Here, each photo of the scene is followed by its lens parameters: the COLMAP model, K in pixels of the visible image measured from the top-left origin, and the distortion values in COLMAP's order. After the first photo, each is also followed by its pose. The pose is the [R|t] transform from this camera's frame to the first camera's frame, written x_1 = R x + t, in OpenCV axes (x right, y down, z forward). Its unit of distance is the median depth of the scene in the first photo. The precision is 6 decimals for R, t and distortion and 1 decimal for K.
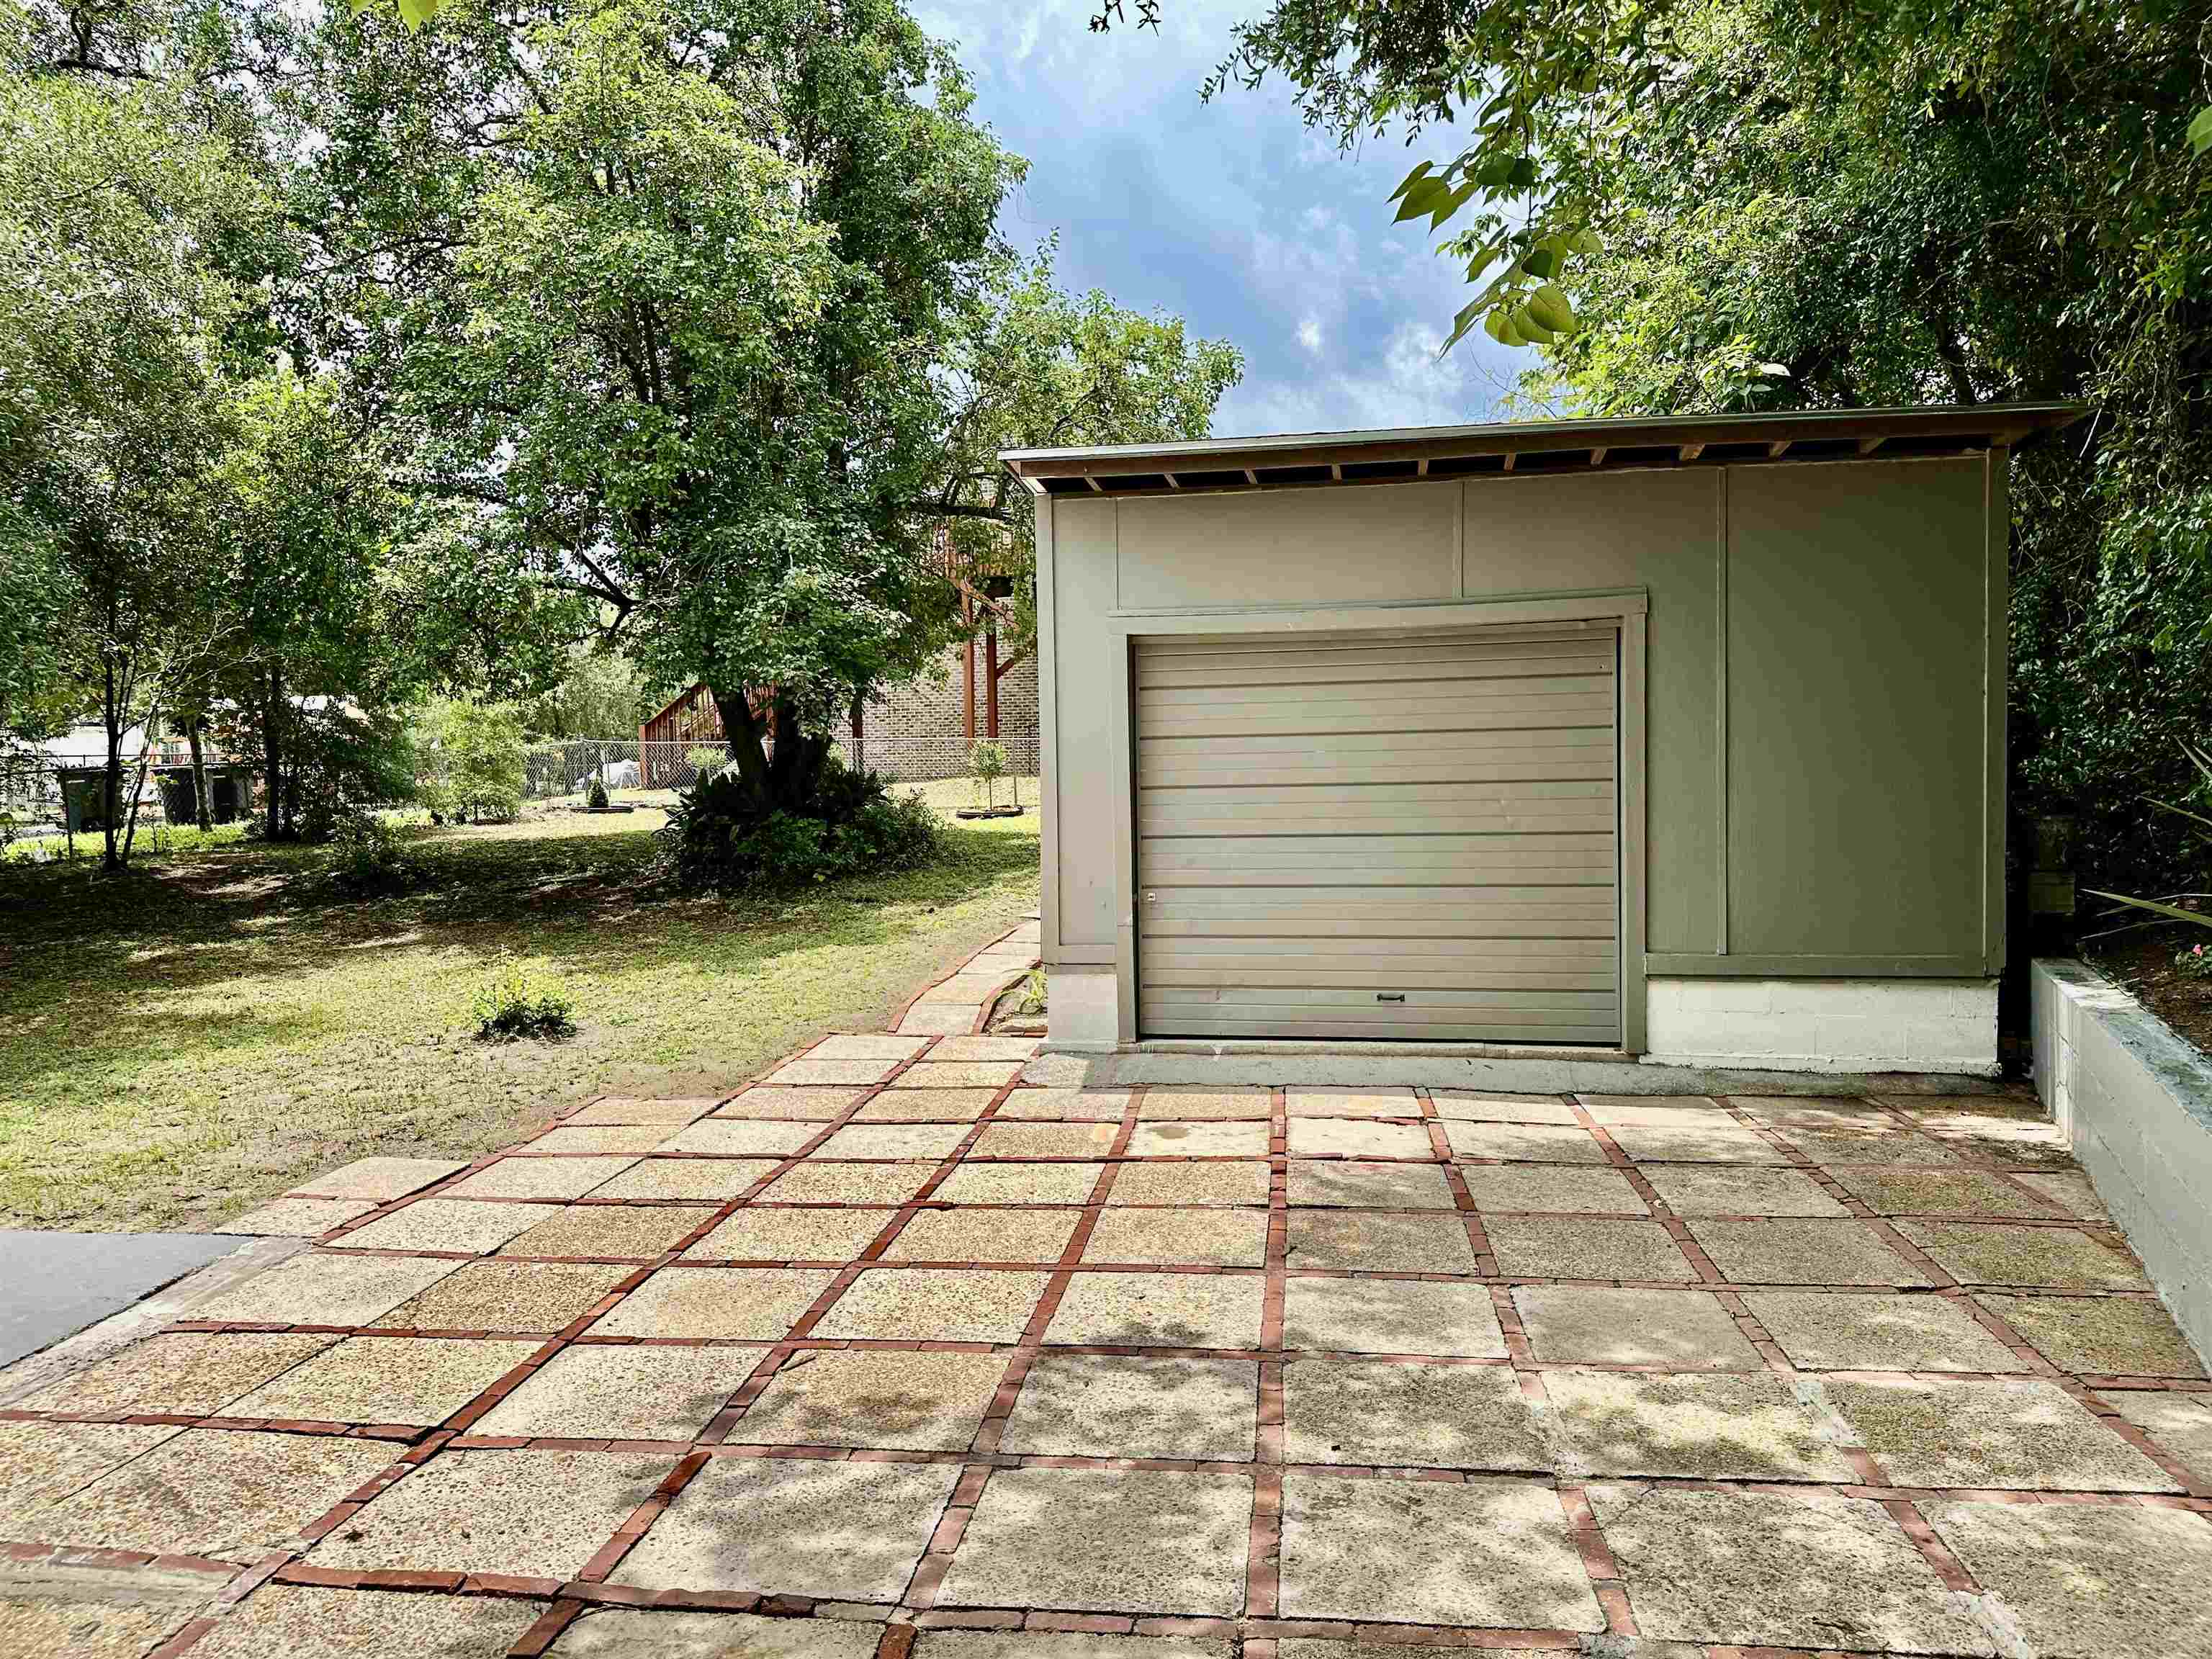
lens RADIAL K [[1574.9, 0, 1079.8], [0, 1574.9, 790.0], [0, 0, 1]] dist [0.129398, -0.207546]
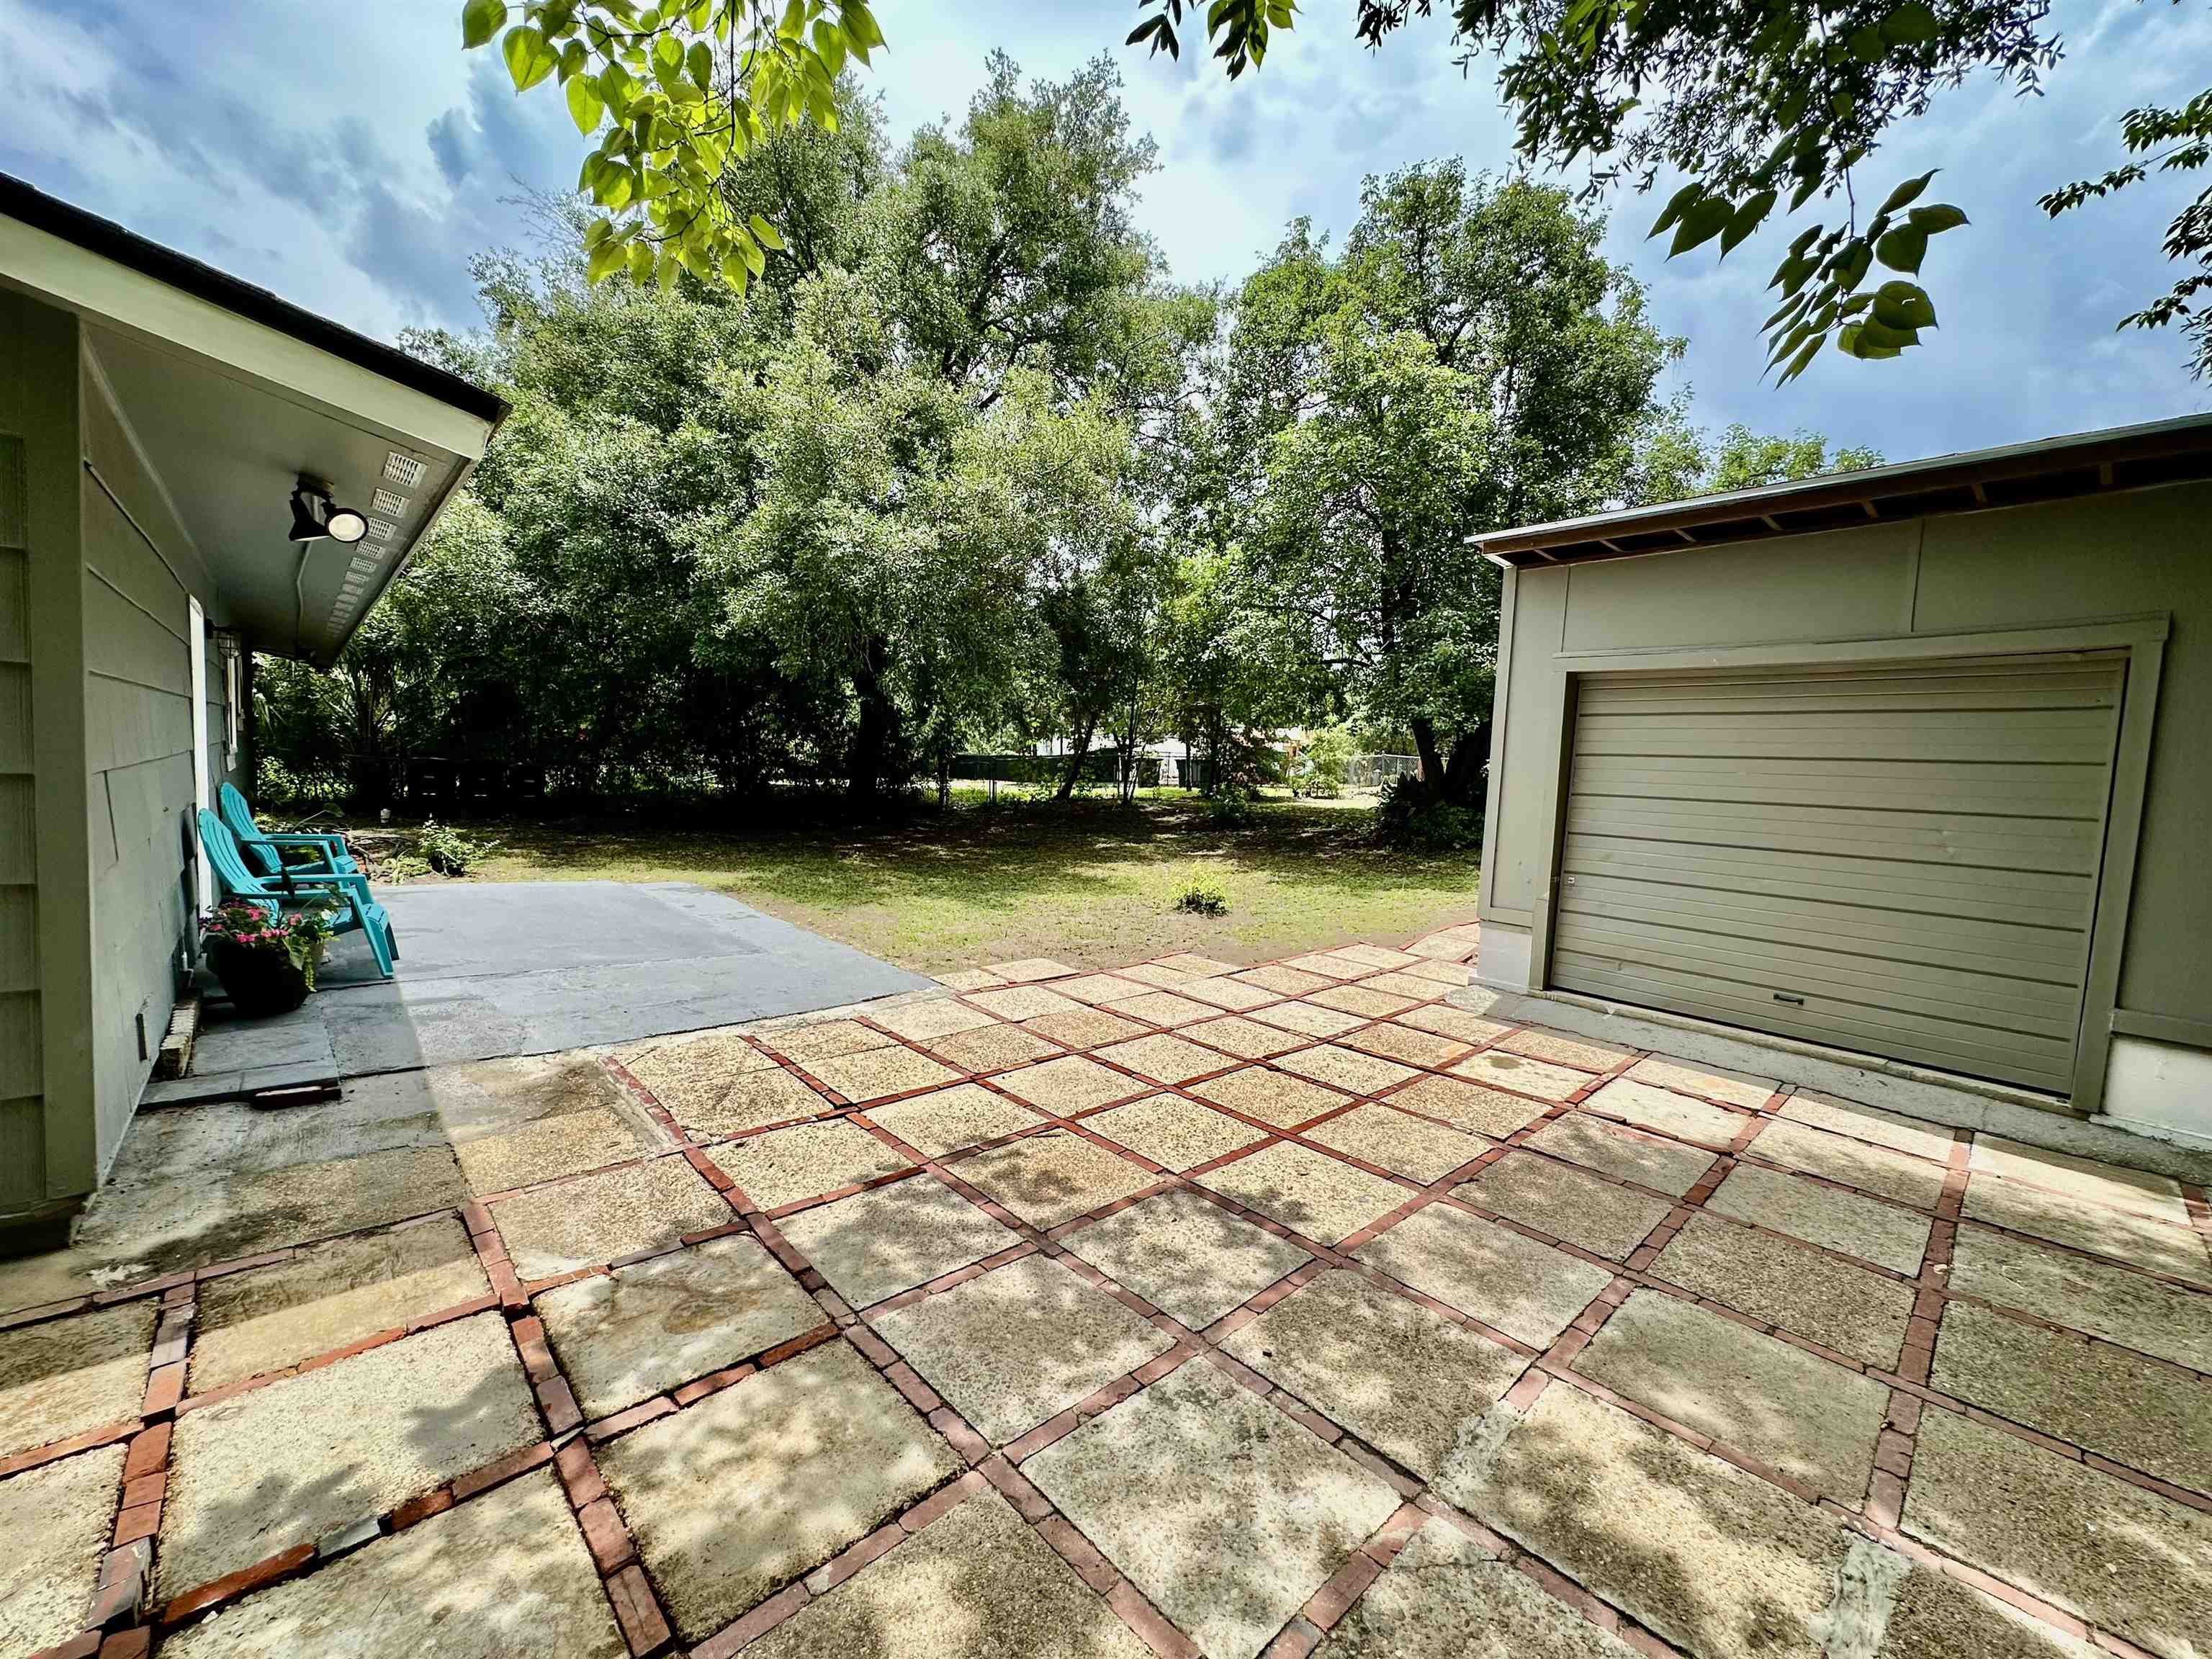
lens RADIAL K [[889.9, 0, 1105.3], [0, 889.9, 816.1], [0, 0, 1]] dist [-0.000808, 0.000238]
pose [[0.765983, 0.089744, -0.636566, 0.319692], [-0.069382, 0.995965, 0.056925, 0.002316], [0.639106, 0.000563, 0.769118, 0.322220]]
